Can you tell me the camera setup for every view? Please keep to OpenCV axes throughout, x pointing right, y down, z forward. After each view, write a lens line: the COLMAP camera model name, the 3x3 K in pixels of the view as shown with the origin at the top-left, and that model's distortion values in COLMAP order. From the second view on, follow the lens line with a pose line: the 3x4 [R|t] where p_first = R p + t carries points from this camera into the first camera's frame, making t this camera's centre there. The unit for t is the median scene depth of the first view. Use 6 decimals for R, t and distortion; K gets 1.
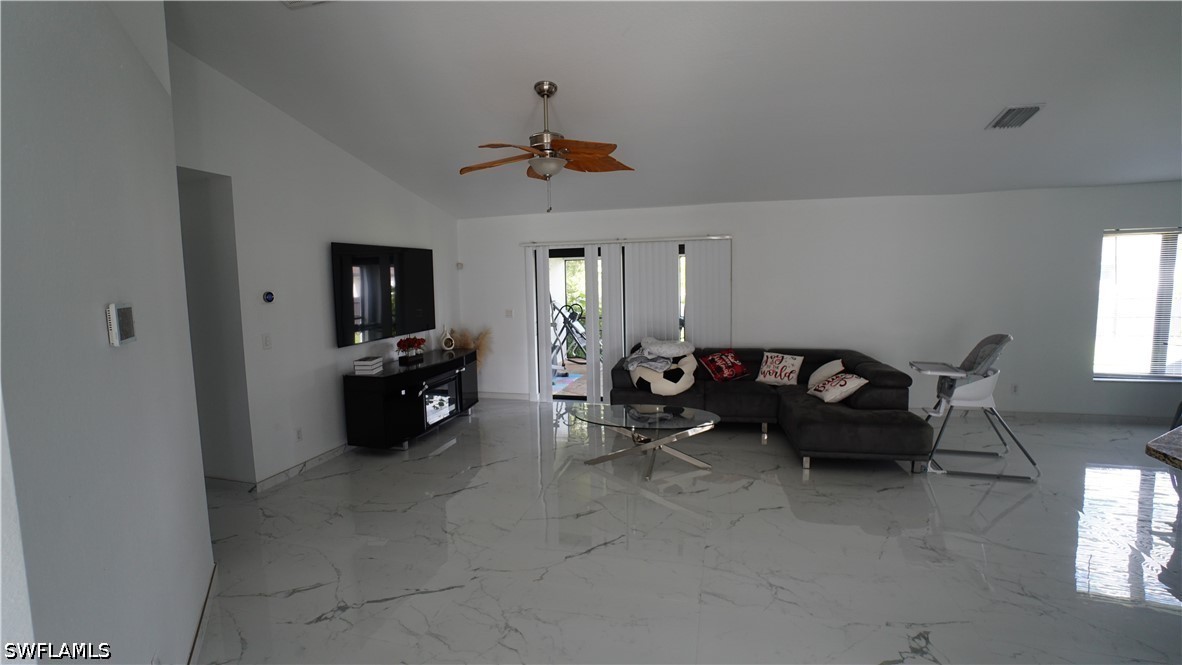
lens RADIAL K [[512.1, 0, 579.3], [0, 512.1, 324.6], [0, 0, 1]] dist [-0.010521, 0.001041]
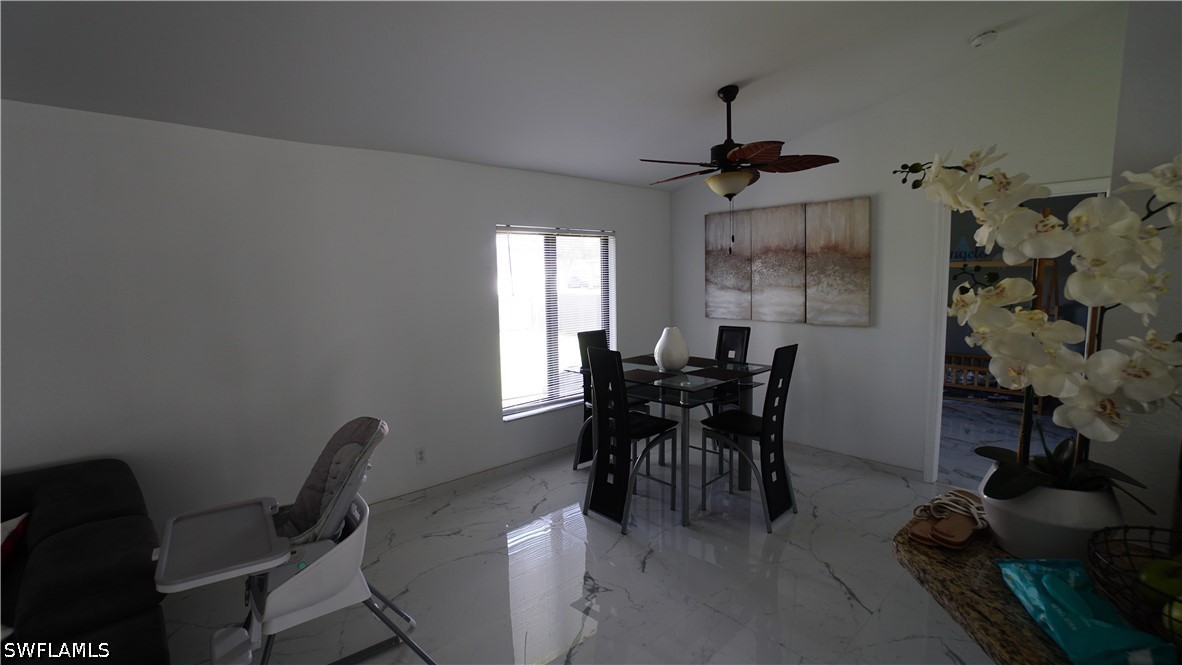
lens RADIAL K [[512.1, 0, 582.7], [0, 512.1, 331.1], [0, 0, 1]] dist [-0.010521, 0.001041]
pose [[0.549486, -0.085721, 0.831094, 0.549691], [0.075140, 0.995762, 0.053027, -0.070247], [-0.832117, 0.033311, 0.553599, 0.569811]]
